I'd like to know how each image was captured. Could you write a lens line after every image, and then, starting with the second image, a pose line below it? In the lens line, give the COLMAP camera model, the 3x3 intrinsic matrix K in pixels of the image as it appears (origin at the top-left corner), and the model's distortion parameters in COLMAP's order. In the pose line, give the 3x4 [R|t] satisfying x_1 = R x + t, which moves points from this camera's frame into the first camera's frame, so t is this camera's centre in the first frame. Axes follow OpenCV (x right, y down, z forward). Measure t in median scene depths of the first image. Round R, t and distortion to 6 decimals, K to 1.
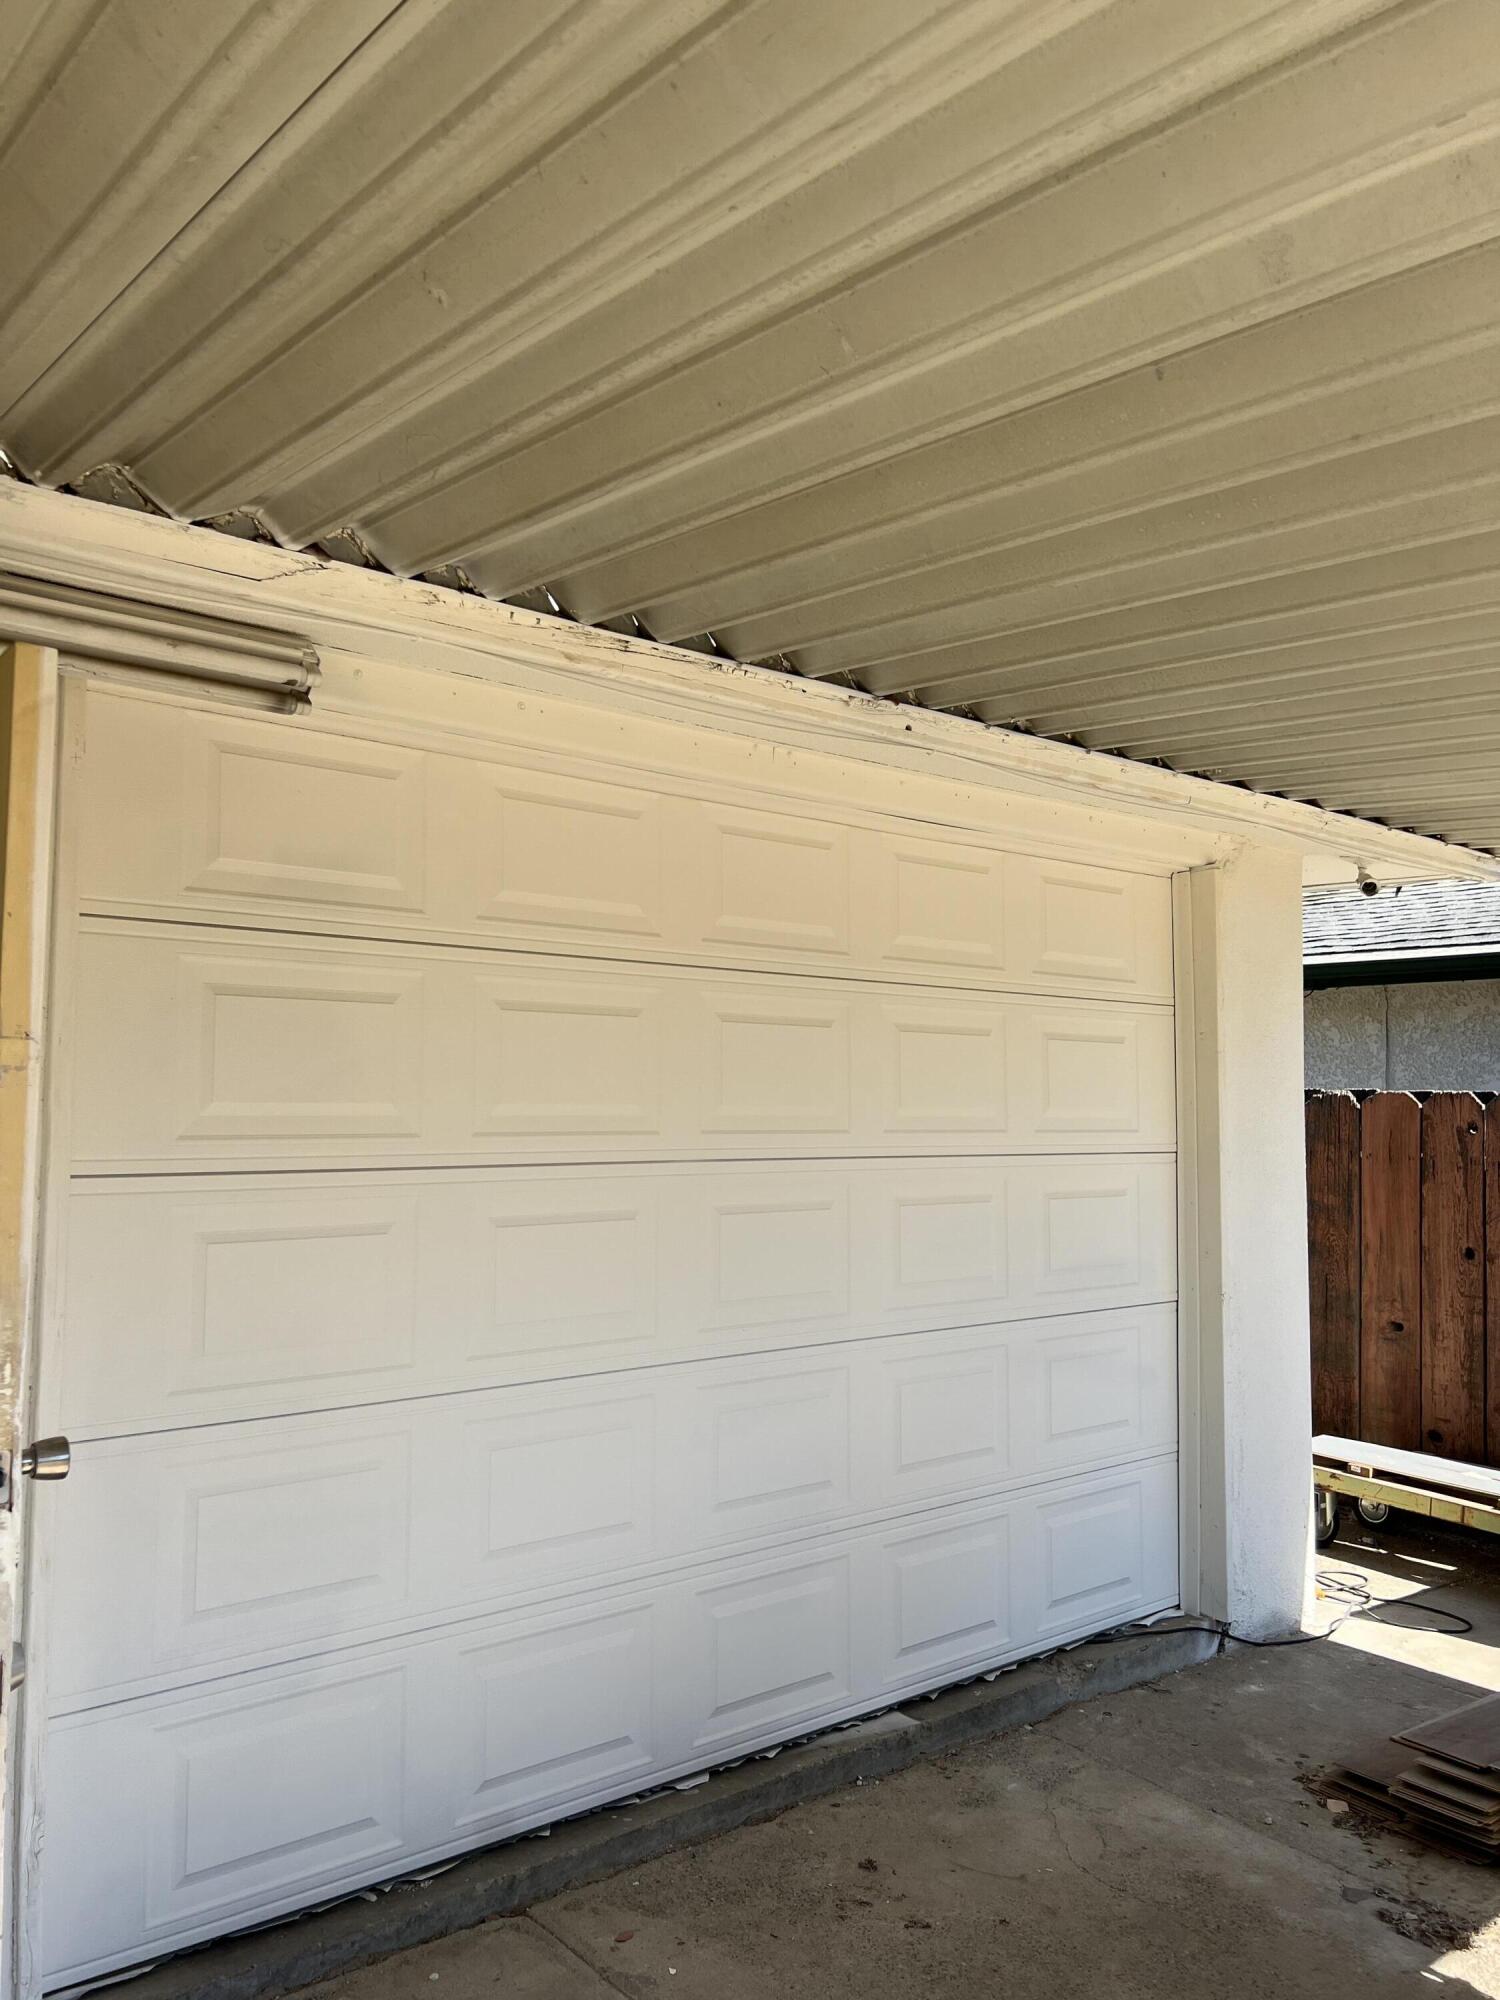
lens RADIAL K [[1542.2, 0, 753.7], [0, 1542.2, 990.2], [0, 0, 1]] dist [0.027457, -0.008154]
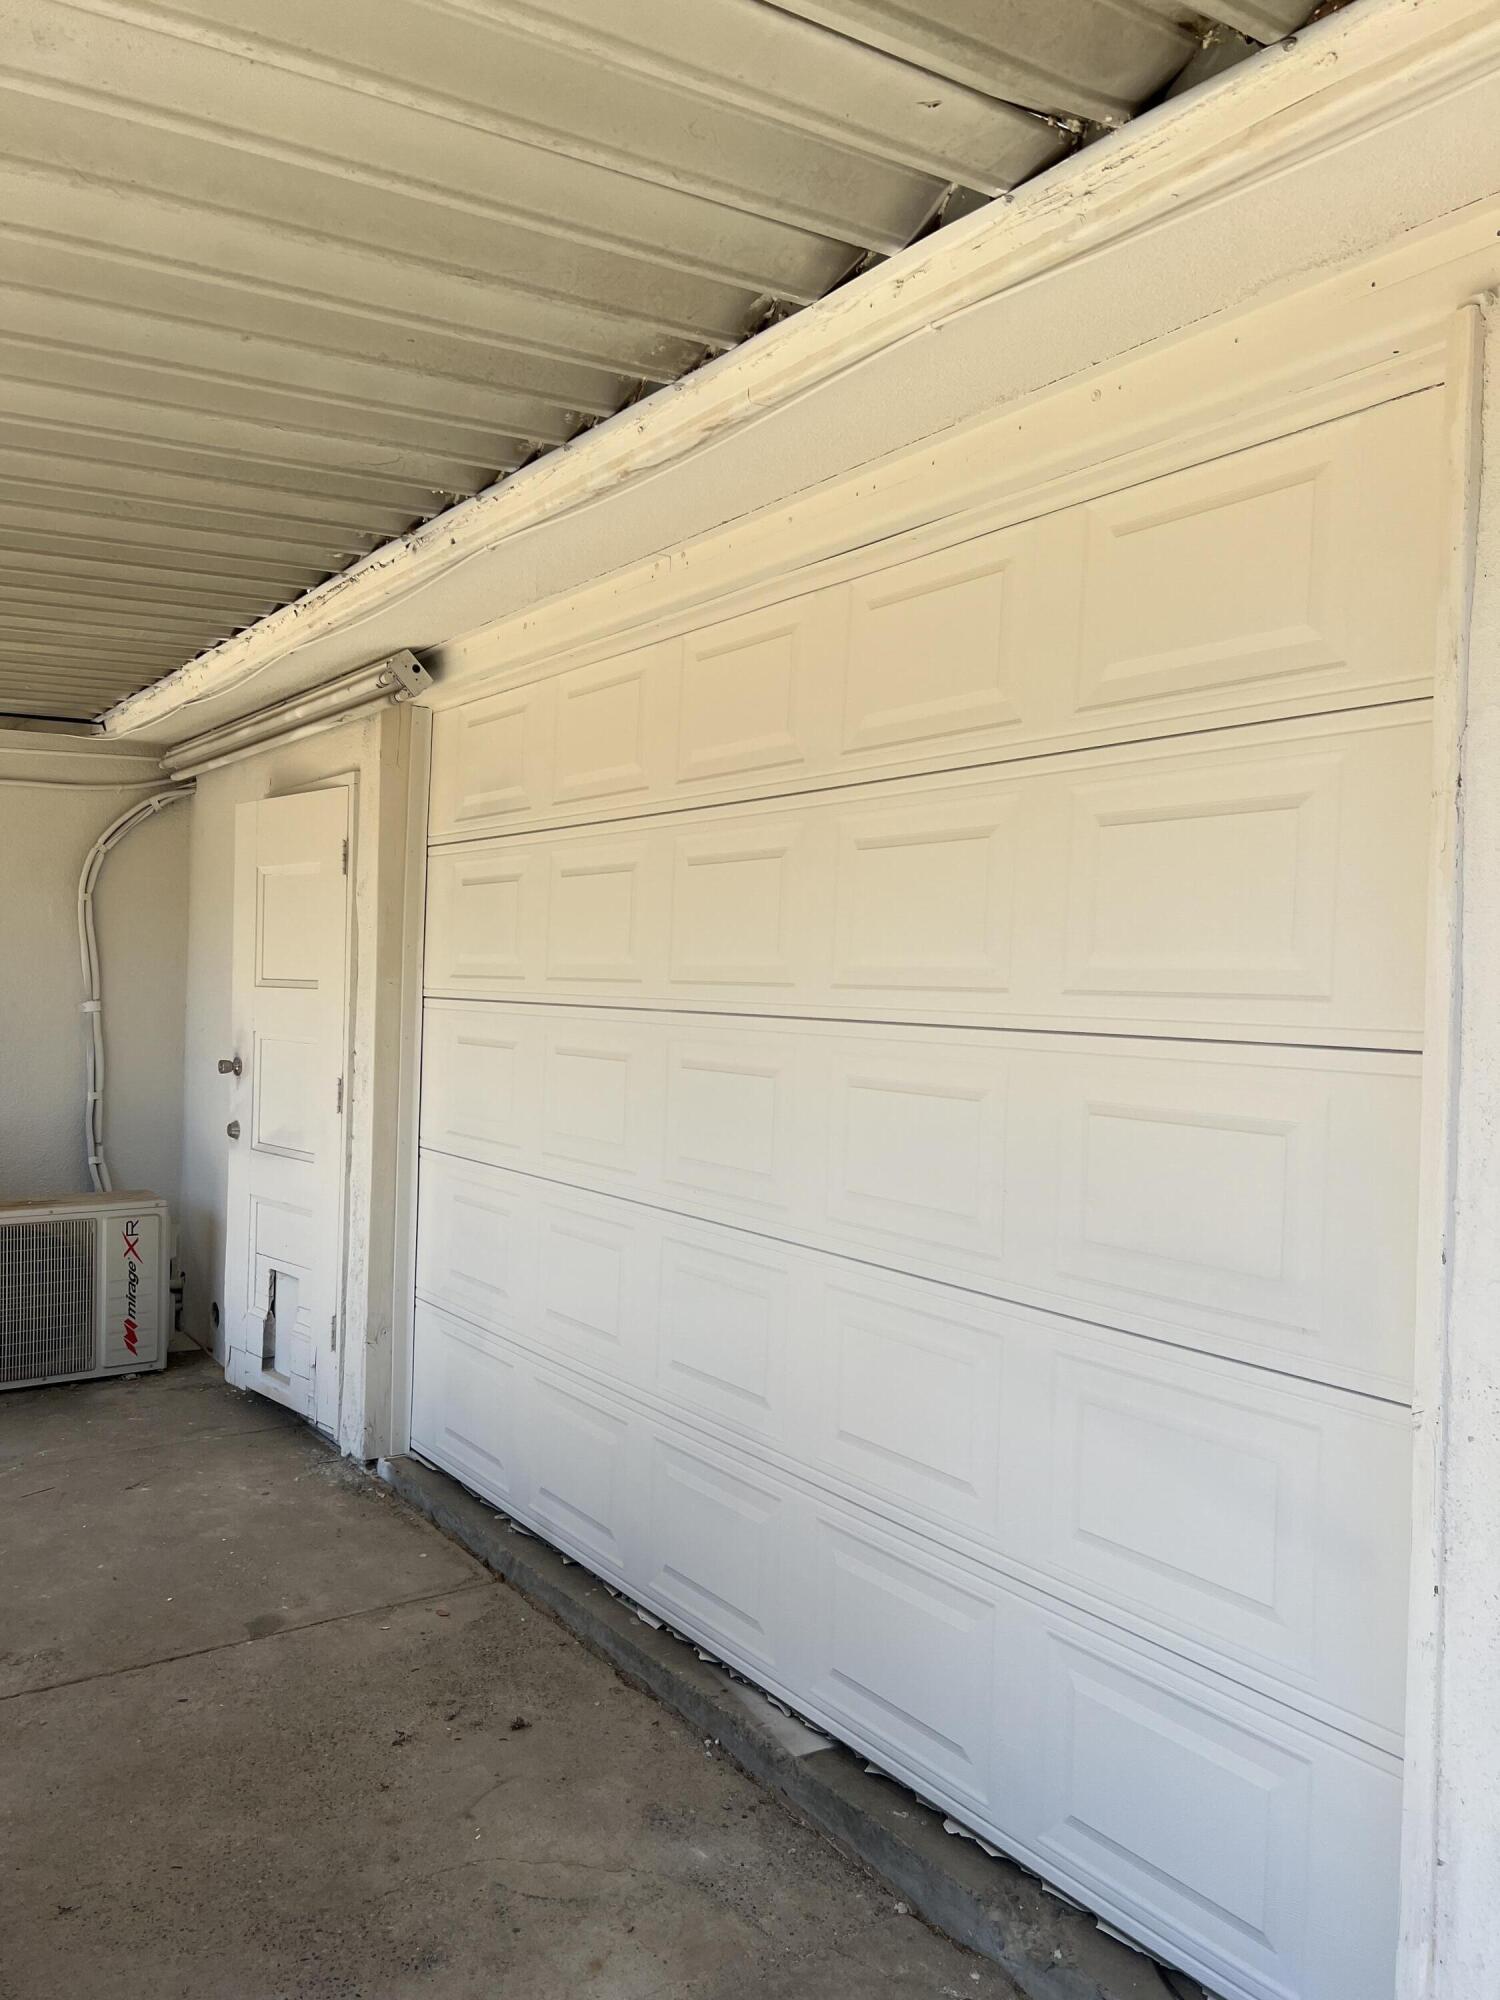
lens RADIAL K [[1542.2, 0, 753.0], [0, 1542.2, 1009.9], [0, 0, 1]] dist [0.027457, -0.008154]
pose [[-0.099068, -0.005446, -0.995066, 0.967089], [0.032991, 0.999417, -0.008755, 0.125580], [0.994534, -0.033695, -0.098831, 1.189587]]
